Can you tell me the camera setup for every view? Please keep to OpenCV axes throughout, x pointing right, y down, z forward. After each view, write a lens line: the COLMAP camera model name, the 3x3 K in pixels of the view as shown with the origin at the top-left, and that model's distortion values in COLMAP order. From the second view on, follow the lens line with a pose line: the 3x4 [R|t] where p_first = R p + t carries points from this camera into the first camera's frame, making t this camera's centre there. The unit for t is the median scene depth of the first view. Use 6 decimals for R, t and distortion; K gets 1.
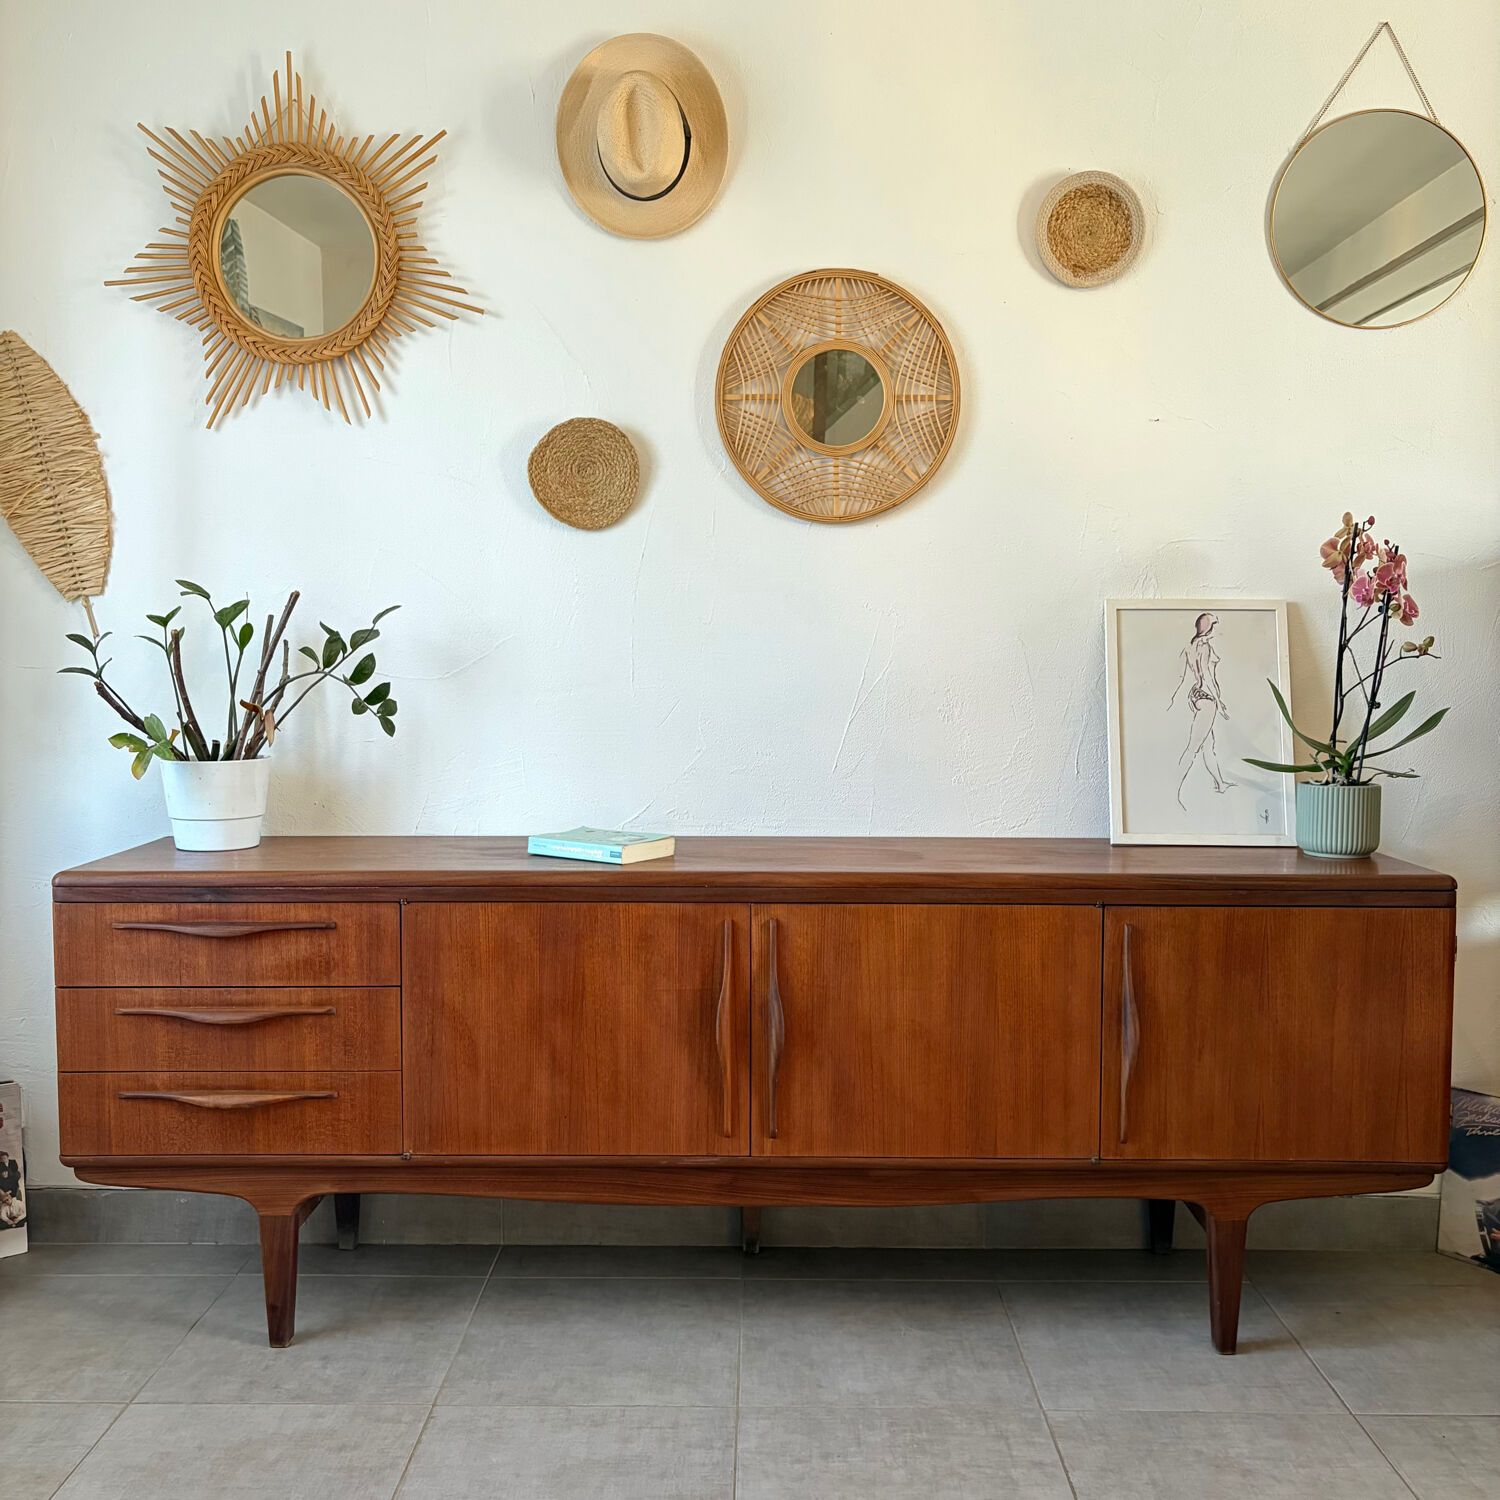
lens RADIAL K [[1531.7, 0, 743.0], [0, 1531.7, 750.7], [0, 0, 1]] dist [0.024693, 0.000000]
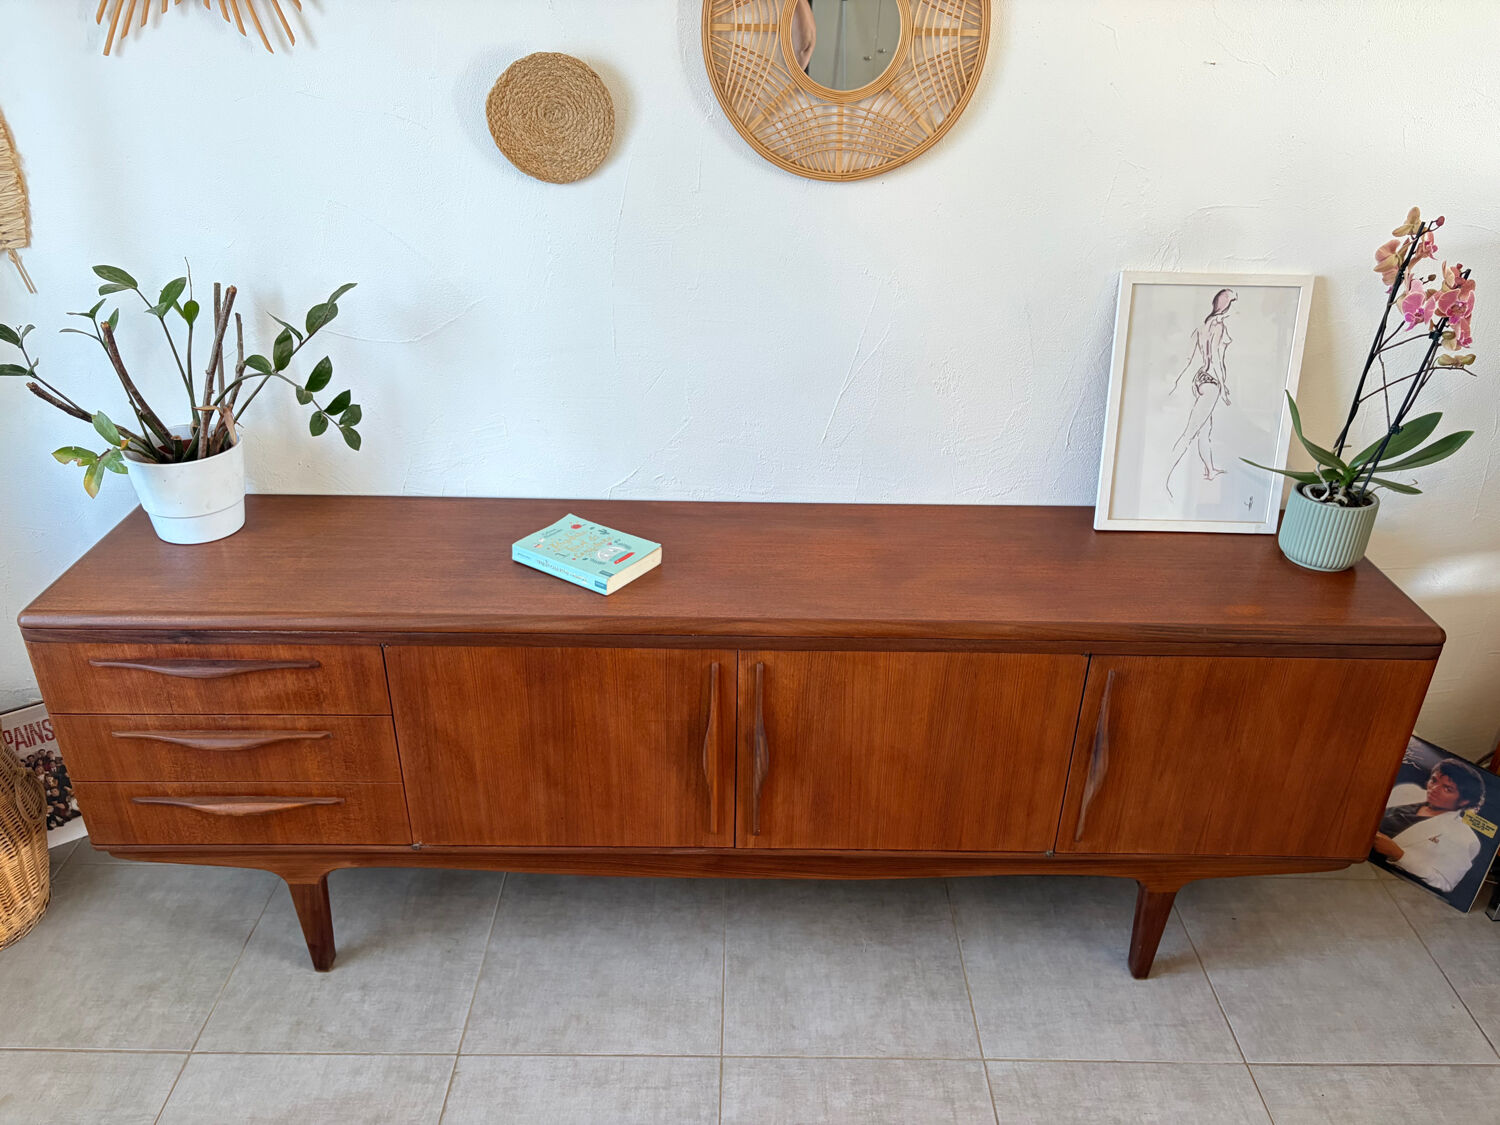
lens RADIAL K [[1145.3, 0, 752.7], [0, 1145.3, 569.7], [0, 0, 1]] dist [0.036940, -0.035115]
pose [[0.999714, 0.007164, 0.022813, -0.002575], [-0.015857, 0.912723, 0.408270, -0.244020], [-0.017897, -0.408515, 0.912576, 0.331947]]
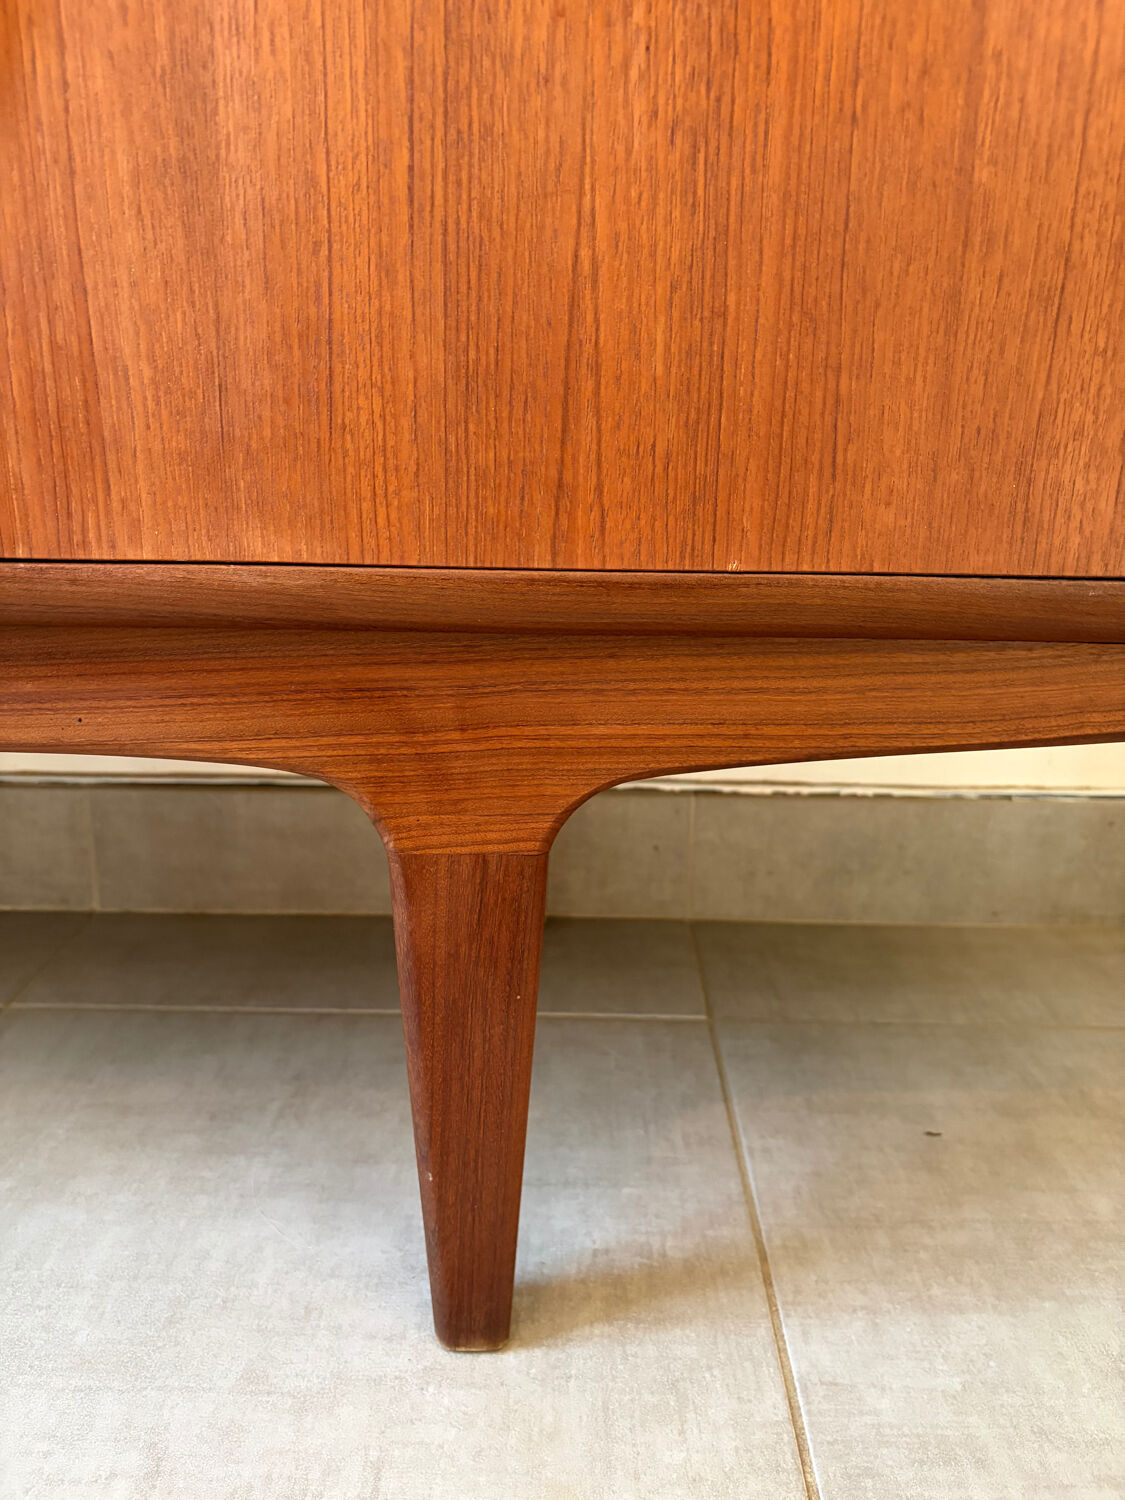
lens RADIAL K [[1145.3, 0, 562.3], [0, 1145.3, 753.5], [0, 0, 1]] dist [0.036940, -0.035115]
pose [[0.999916, 0.012737, -0.002265, 0.327098], [-0.011965, 0.977093, 0.212475, 0.252378], [0.004919, -0.212430, 0.977164, 0.829615]]
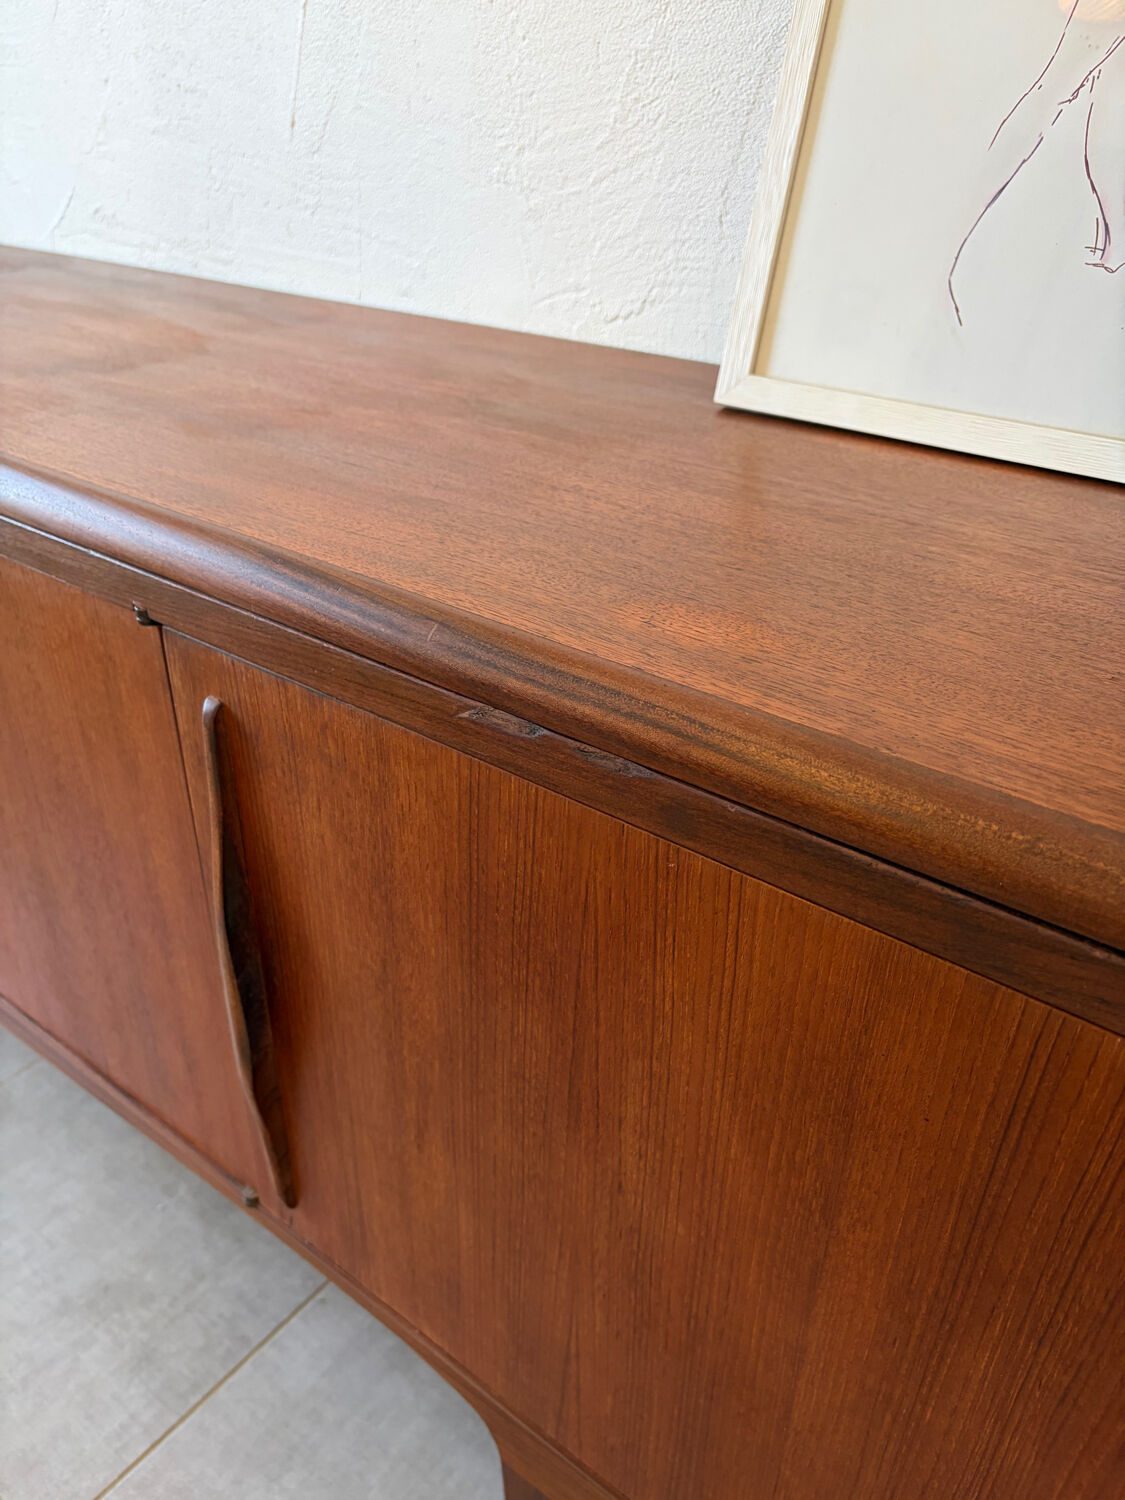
lens RADIAL K [[1145.3, 0, 560.3], [0, 1145.3, 760.9], [0, 0, 1]] dist [0.036940, -0.035115]
pose [[0.798478, 0.316356, -0.512204, 0.406388], [-0.055739, 0.885996, 0.460331, 0.017586], [0.599439, -0.339015, 0.725081, 0.849049]]
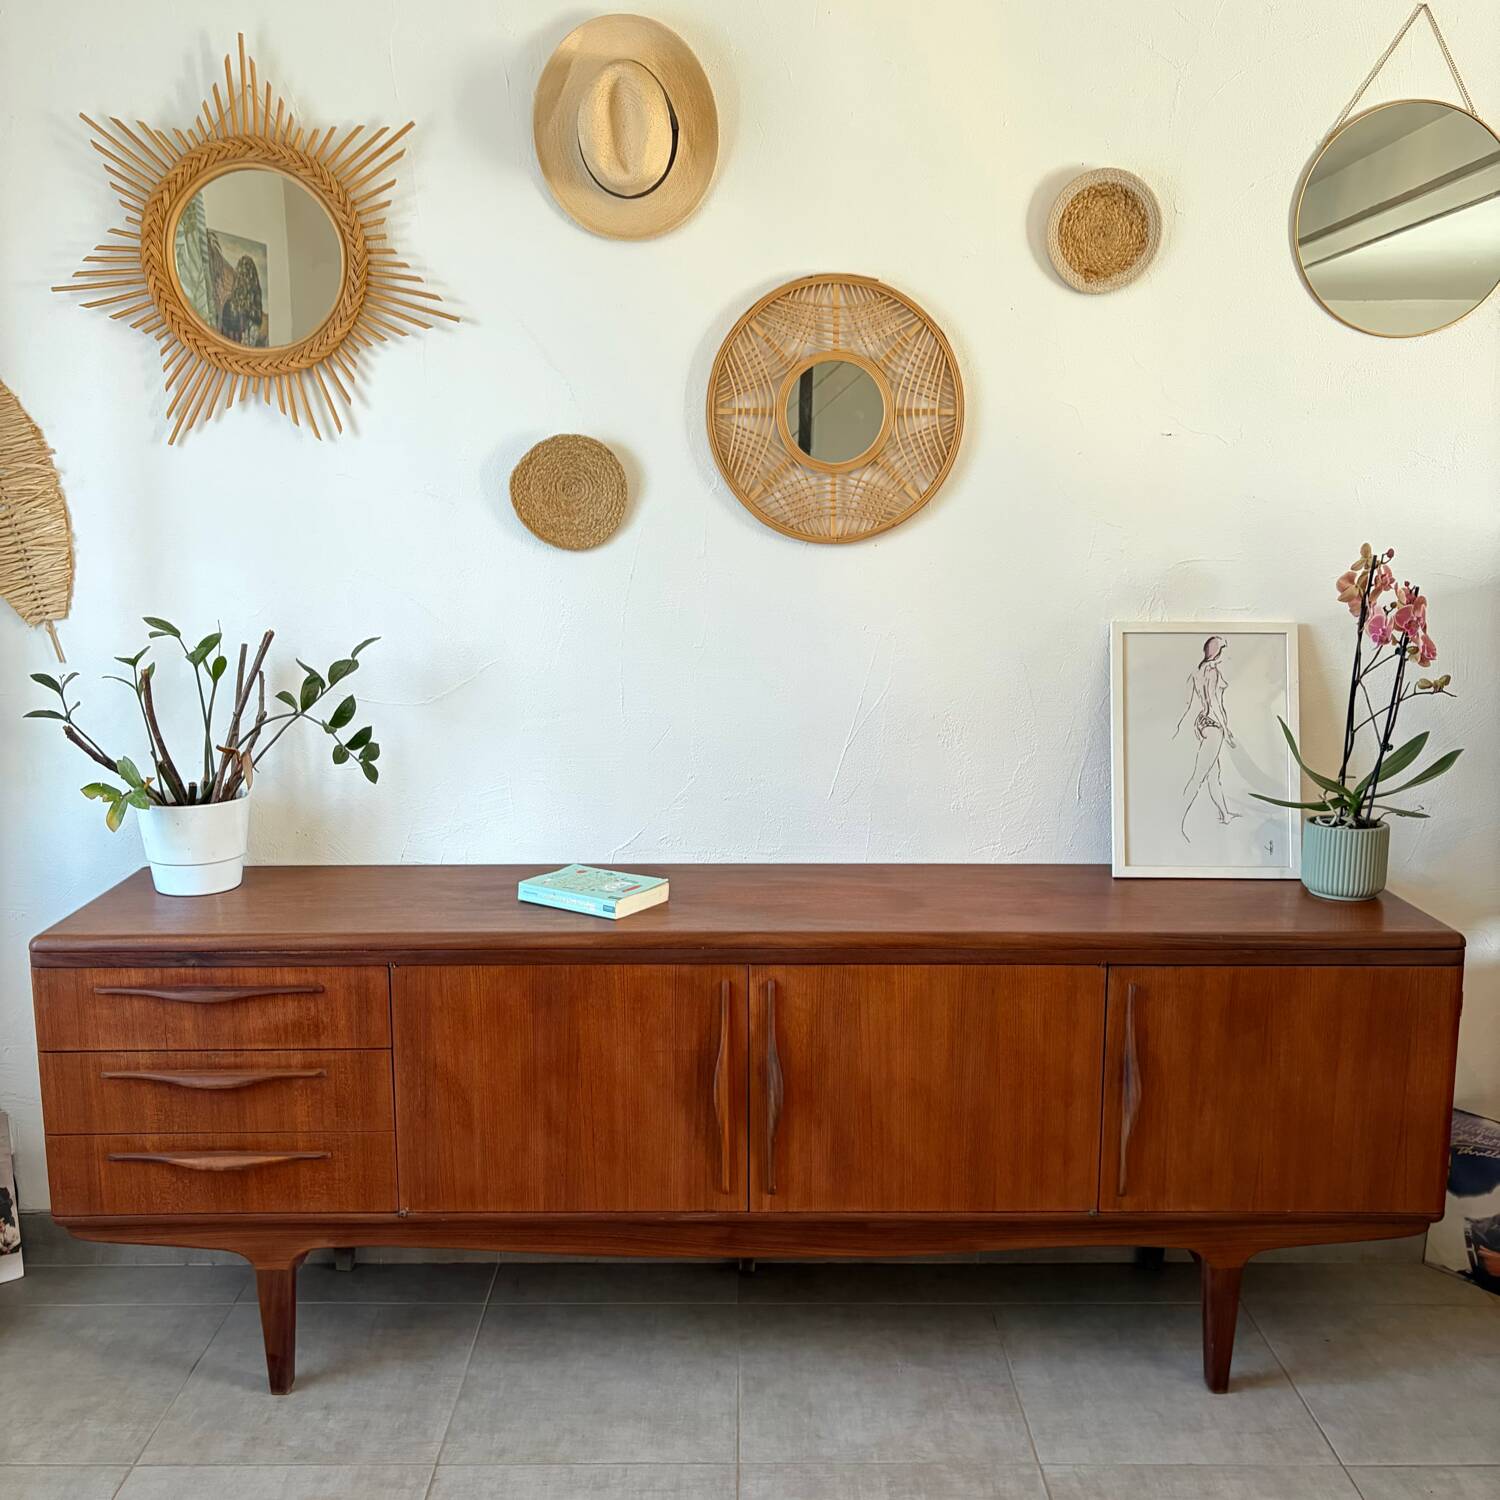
lens RADIAL K [[1531.7, 0, 738.9], [0, 1531.7, 758.5], [0, 0, 1]] dist [0.024693, 0.000000]
pose [[0.999902, -0.005011, 0.013049, -0.012802], [0.003644, 0.994700, 0.102751, -0.128308], [-0.013495, -0.102693, 0.994622, 0.038256]]
